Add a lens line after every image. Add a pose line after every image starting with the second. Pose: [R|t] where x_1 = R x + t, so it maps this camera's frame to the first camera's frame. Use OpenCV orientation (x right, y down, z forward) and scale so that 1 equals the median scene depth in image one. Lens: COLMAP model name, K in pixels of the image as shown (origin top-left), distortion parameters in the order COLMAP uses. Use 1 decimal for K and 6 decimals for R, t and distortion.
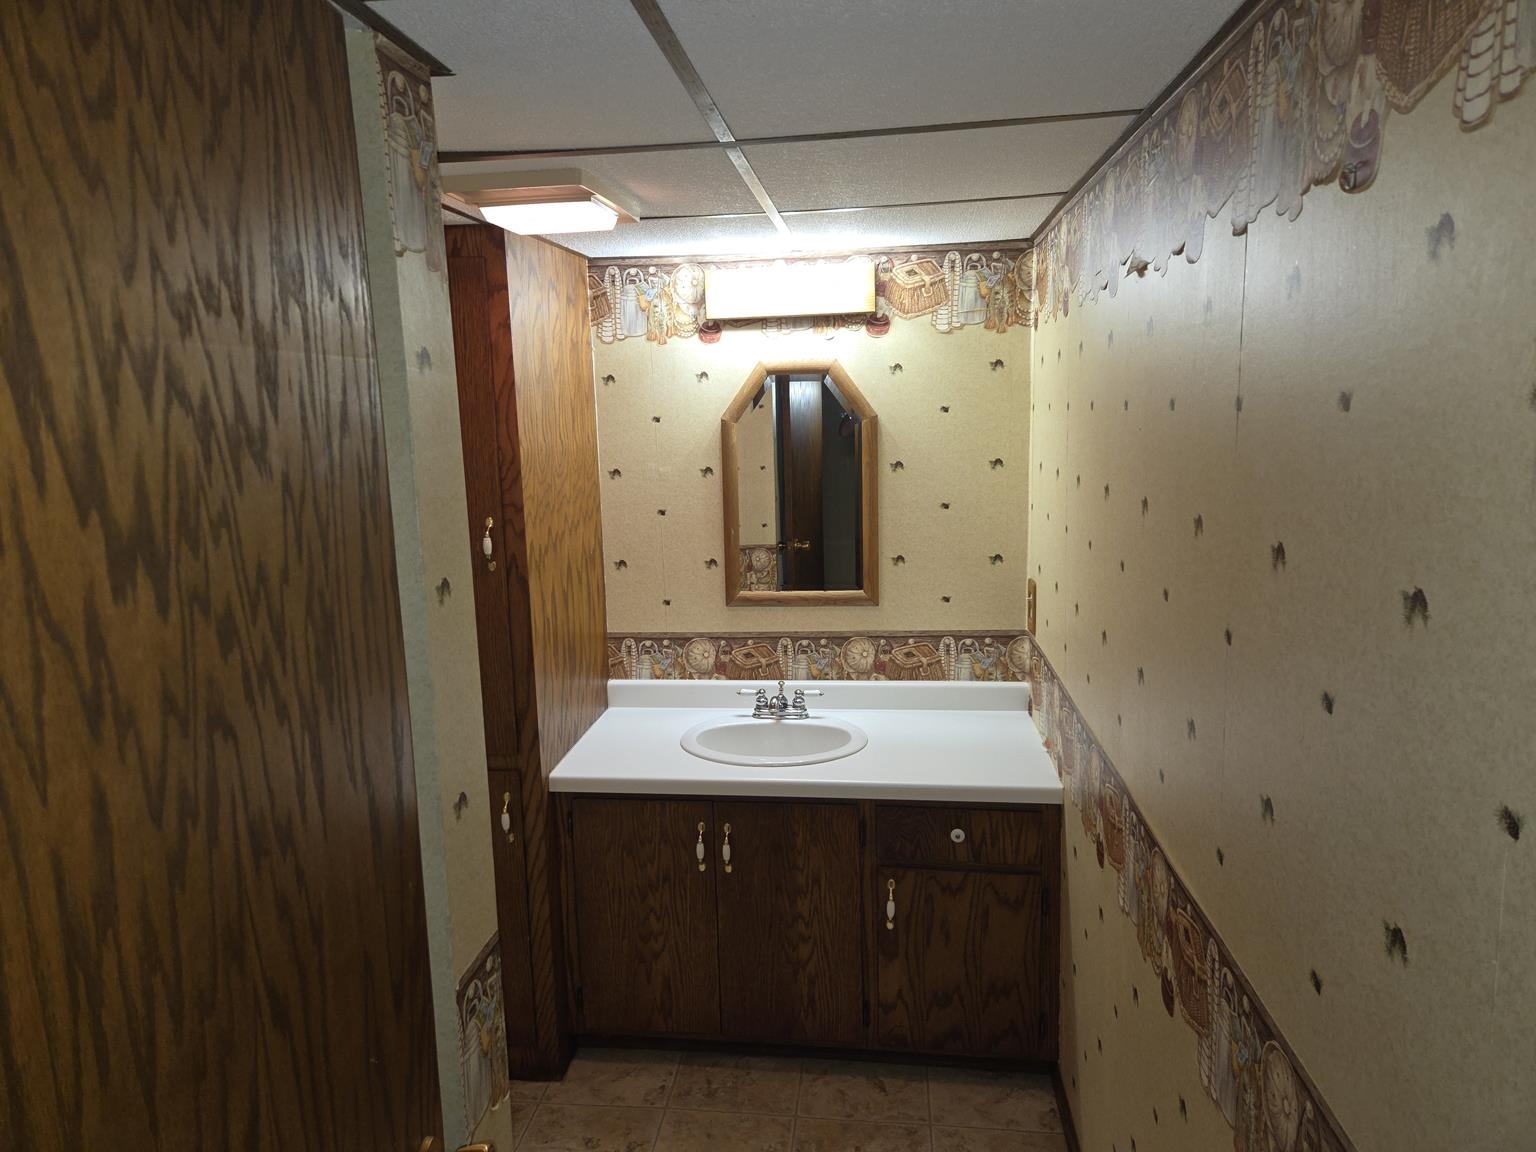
lens RADIAL K [[1023.3, 0, 757.3], [0, 1023.3, 571.6], [0, 0, 1]] dist [0.077143, -0.054143]
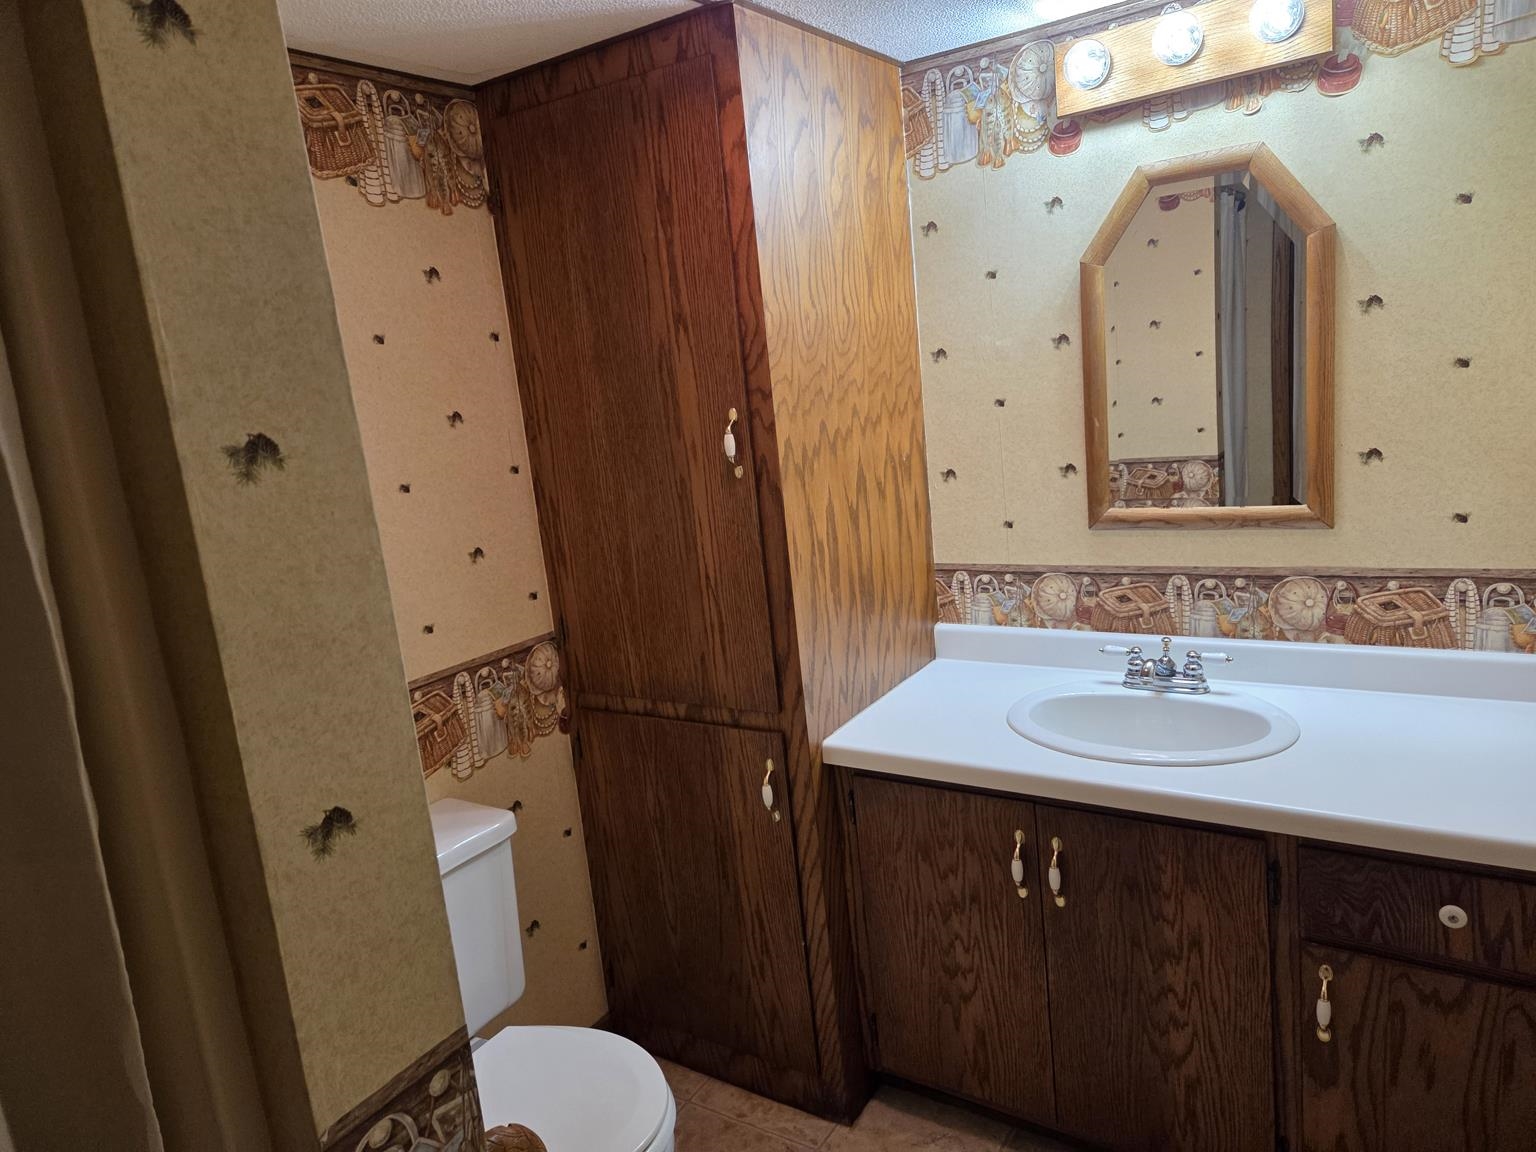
lens RADIAL K [[1023.3, 0, 769.8], [0, 1023.3, 561.4], [0, 0, 1]] dist [0.077143, -0.054143]
pose [[0.901862, 0.017174, -0.431682, 0.089339], [0.004194, 0.998814, 0.048500, 0.022599], [0.432003, -0.045551, 0.900721, 0.278406]]
